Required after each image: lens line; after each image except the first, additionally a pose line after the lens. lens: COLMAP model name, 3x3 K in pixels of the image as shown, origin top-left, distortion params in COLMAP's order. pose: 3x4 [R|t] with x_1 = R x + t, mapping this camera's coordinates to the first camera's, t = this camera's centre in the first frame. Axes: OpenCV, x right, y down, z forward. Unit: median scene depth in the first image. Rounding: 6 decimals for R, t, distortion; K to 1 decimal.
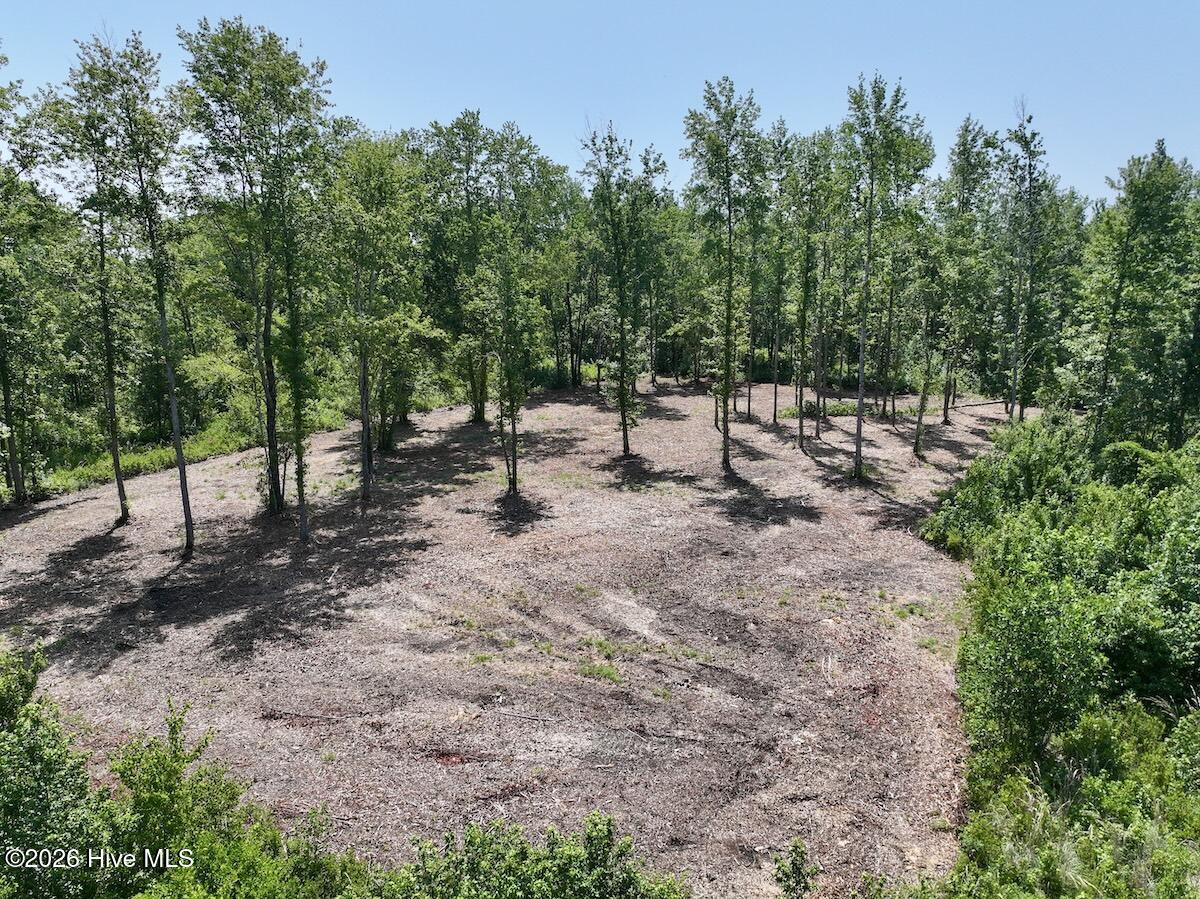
lens RADIAL K [[854.1, 0, 600.0], [0, 854.1, 446.2], [0, 0, 1]] dist [-0.008240, -0.000665]
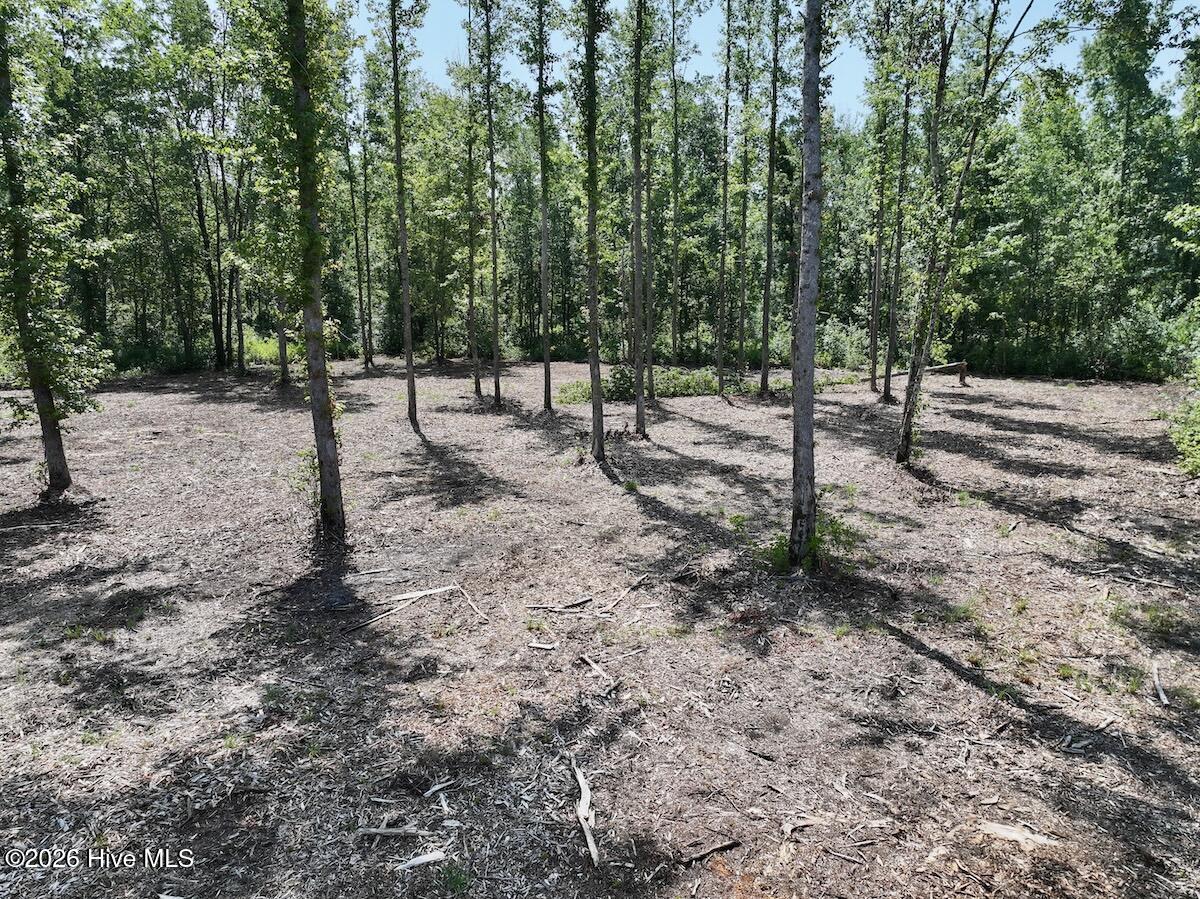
lens RADIAL K [[854.1, 0, 600.5], [0, 854.1, 449.8], [0, 0, 1]] dist [-0.008240, -0.000665]
pose [[0.977439, -0.035446, 0.208223, 0.158805], [0.039634, 0.999087, -0.015971, 0.002626], [-0.207467, 0.023864, 0.977951, 0.636155]]
